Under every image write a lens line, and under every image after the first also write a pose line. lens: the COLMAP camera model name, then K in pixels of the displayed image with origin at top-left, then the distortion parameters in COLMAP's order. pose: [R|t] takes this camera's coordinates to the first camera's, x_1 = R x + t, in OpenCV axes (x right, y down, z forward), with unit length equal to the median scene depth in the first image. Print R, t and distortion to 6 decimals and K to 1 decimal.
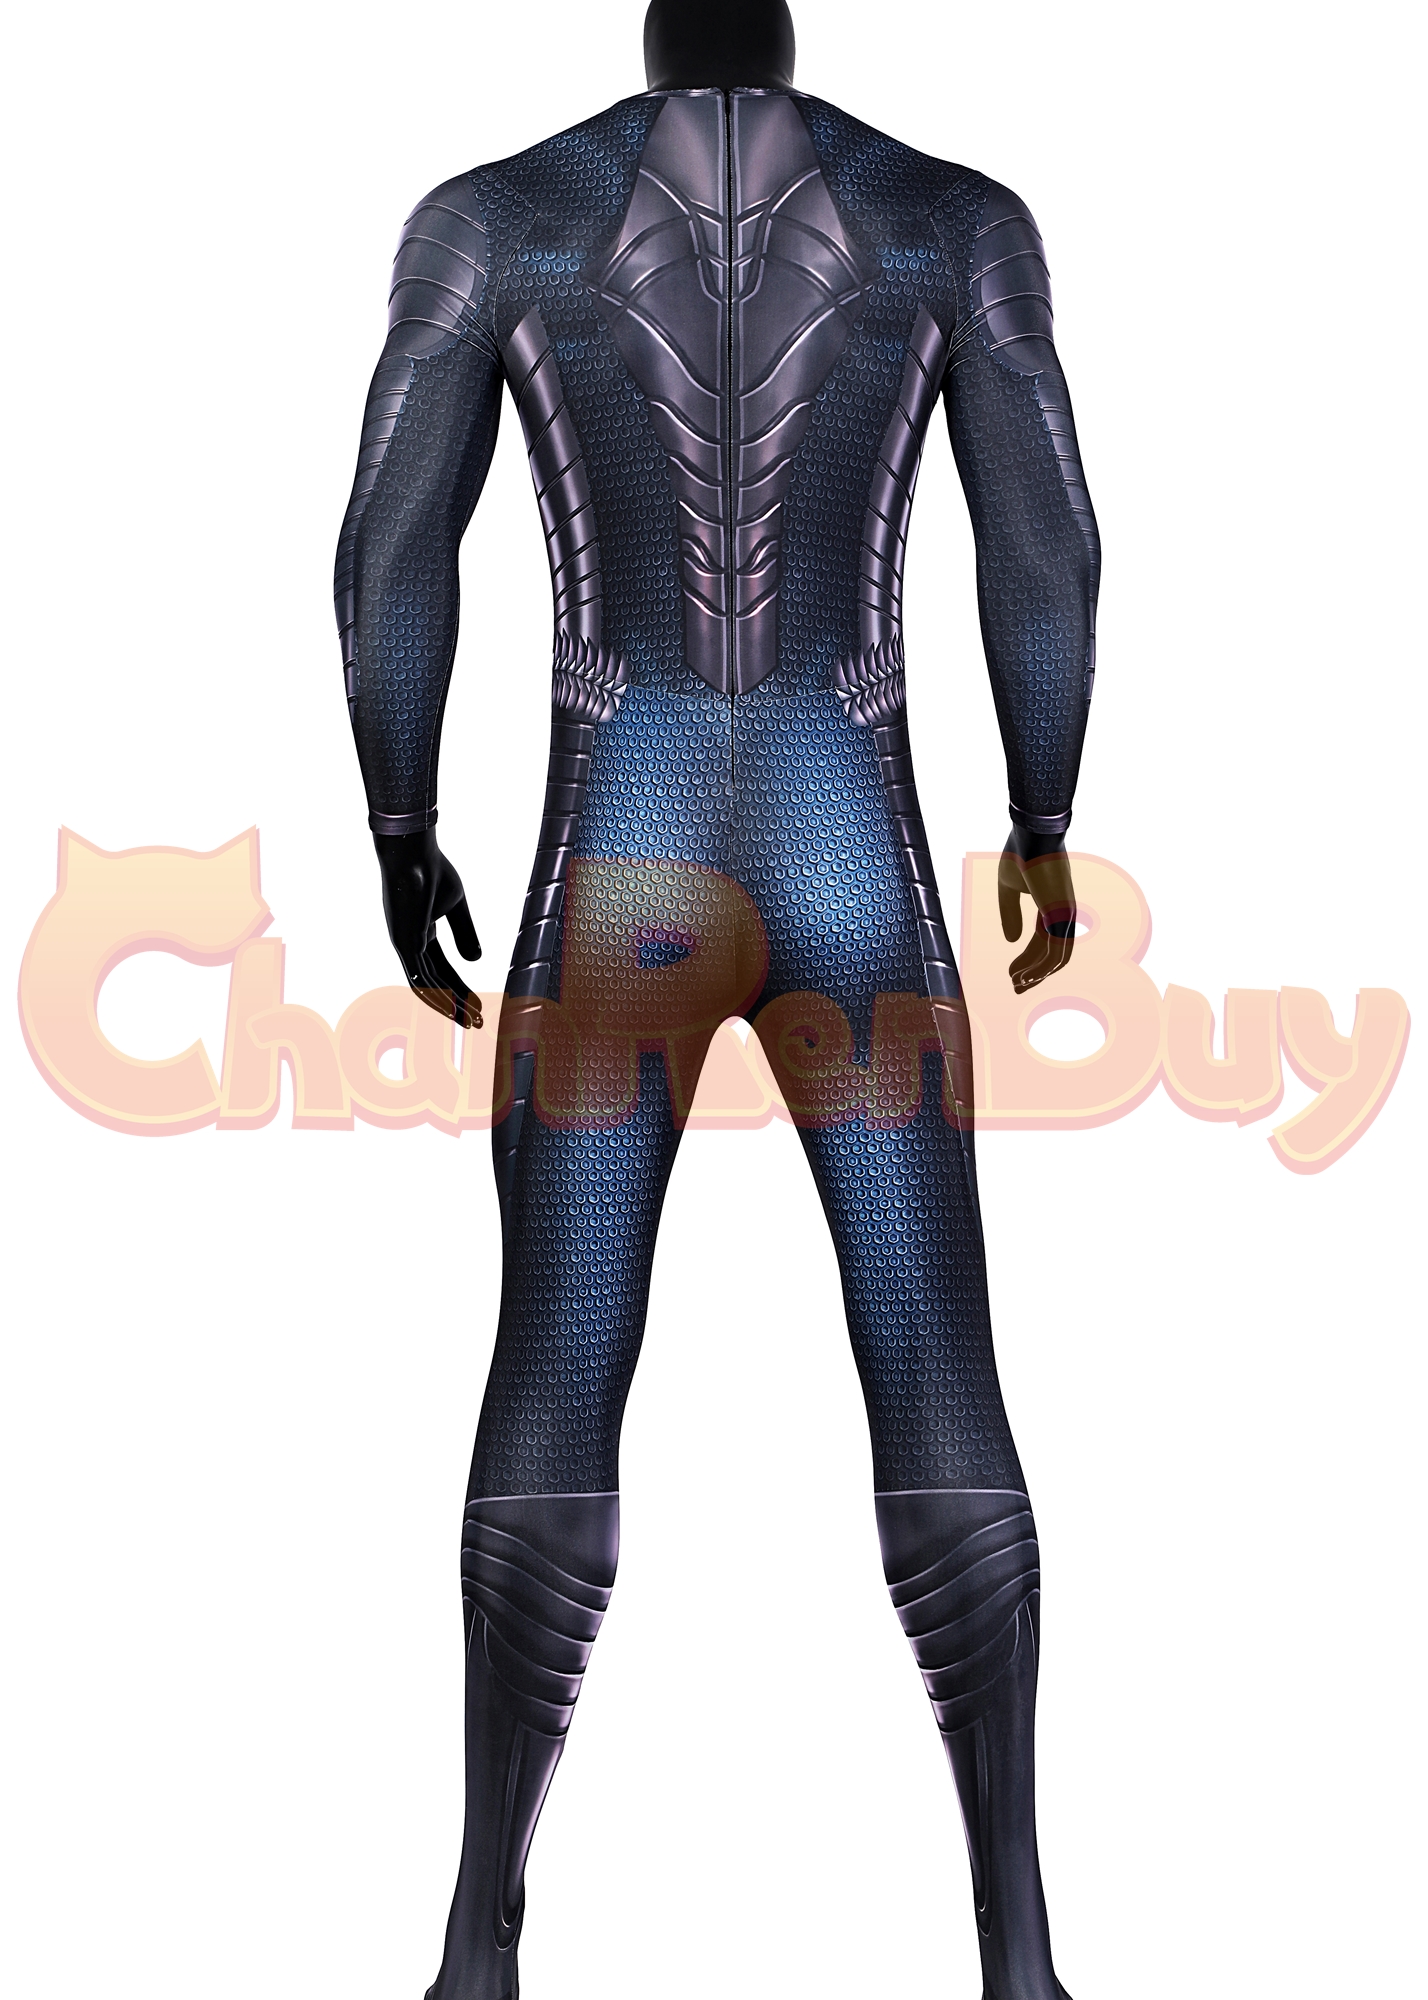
lens RADIAL K [[4260.4, 0, 718.6], [0, 4260.4, 1000.9], [0, 0, 1]] dist [0.061863, 0.000000]
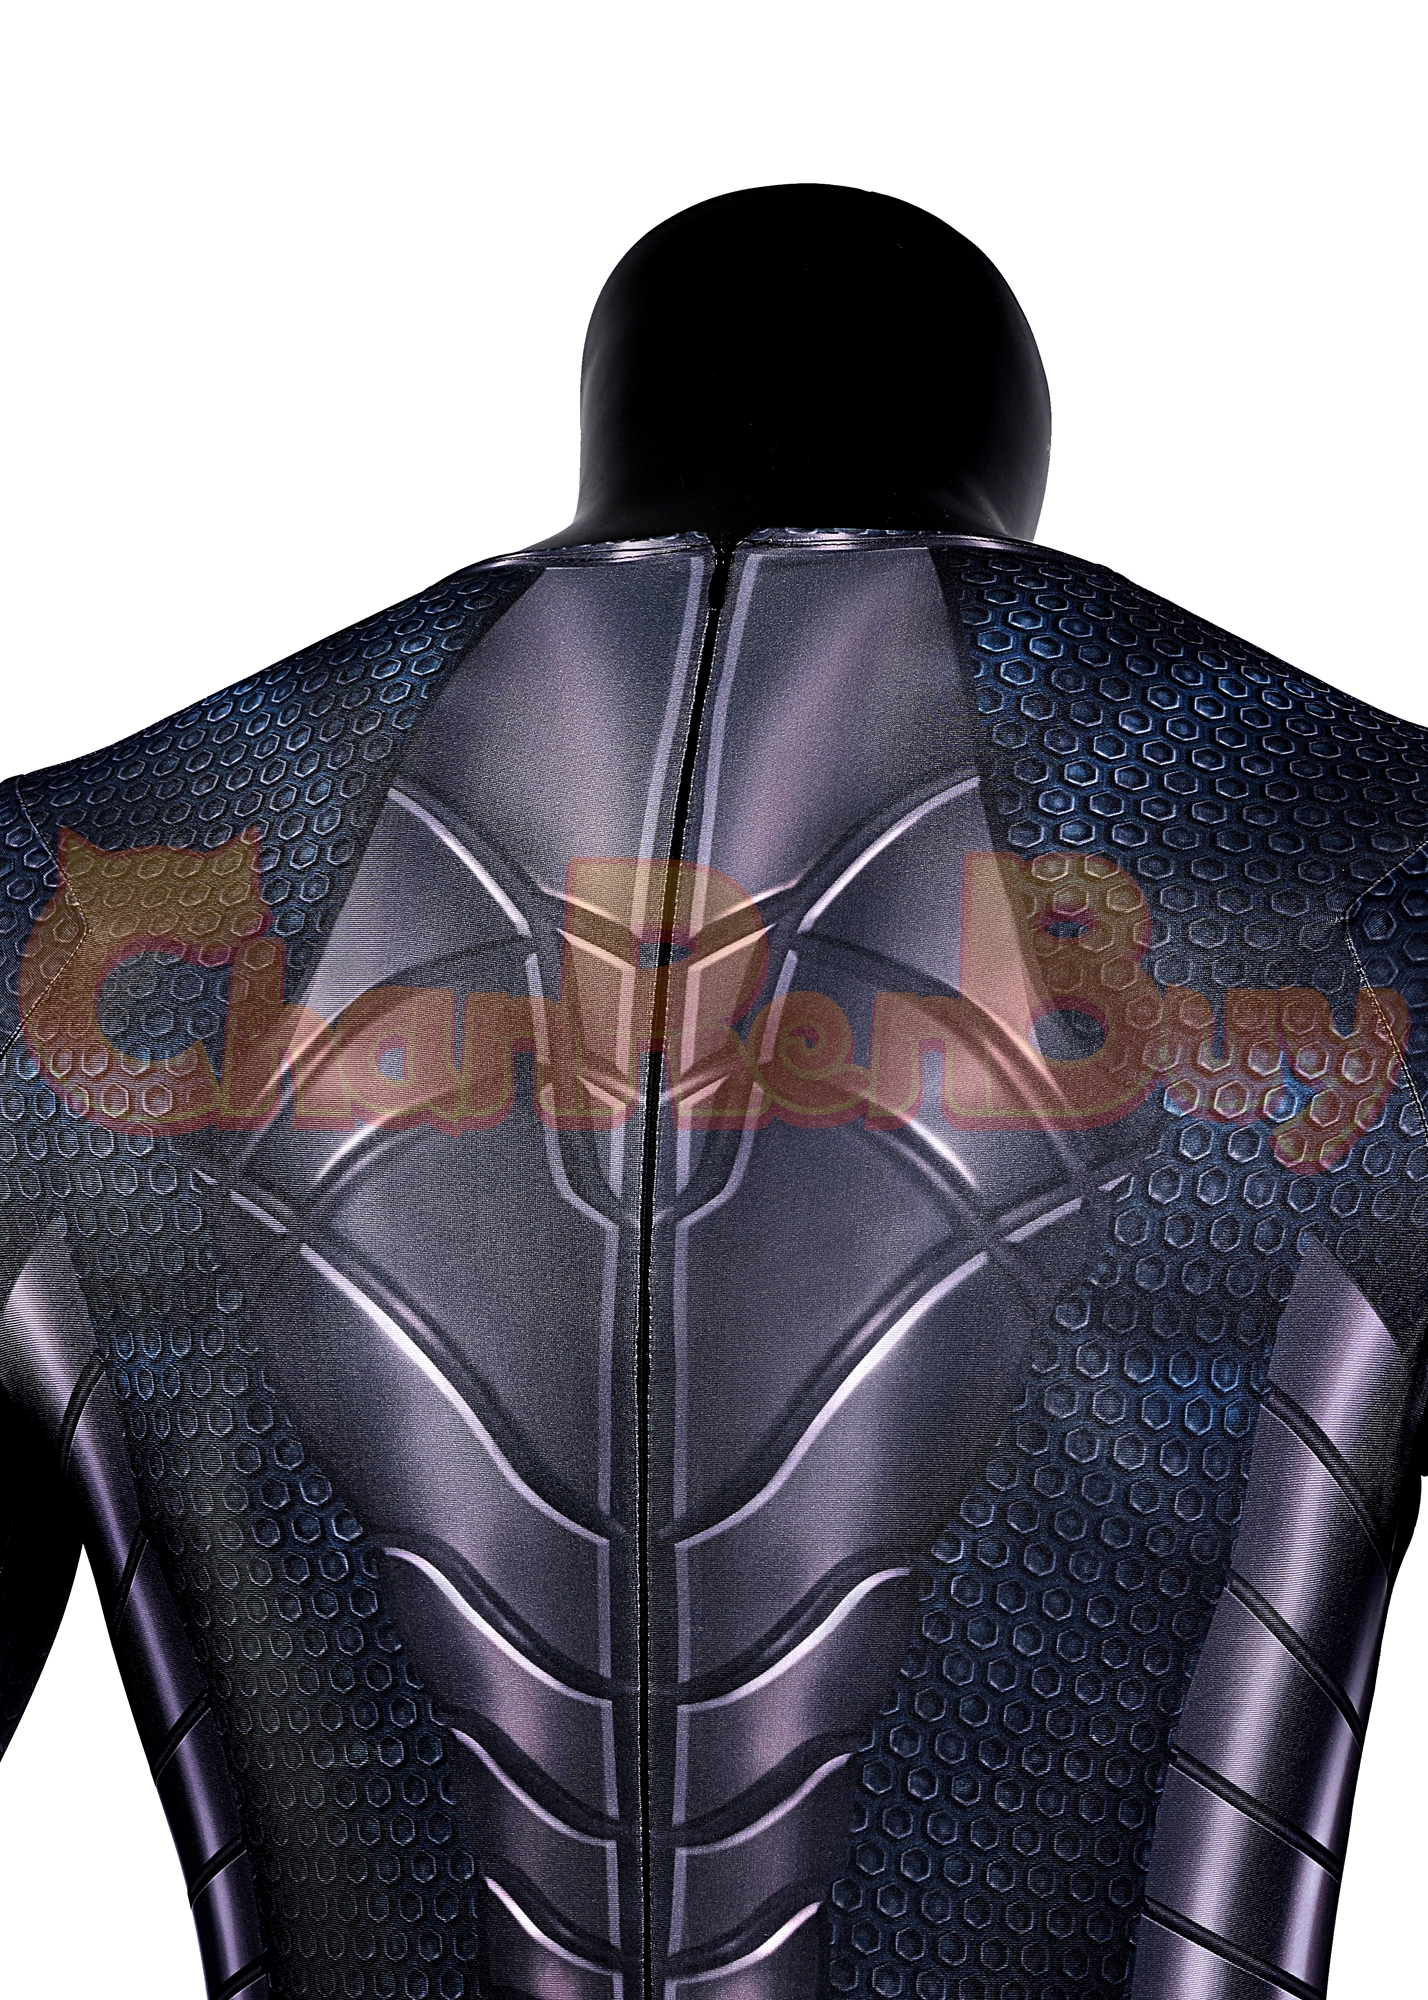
lens RADIAL K [[4059.9, 0, 708.3], [0, 4059.9, 1005.9], [0, 0, 1]] dist [0.139604, 0.000000]
pose [[0.964534, 0.006400, -0.263881, 0.081274], [-0.040052, 0.991679, -0.122347, -0.144025], [0.260903, 0.128577, 0.956764, 0.726343]]
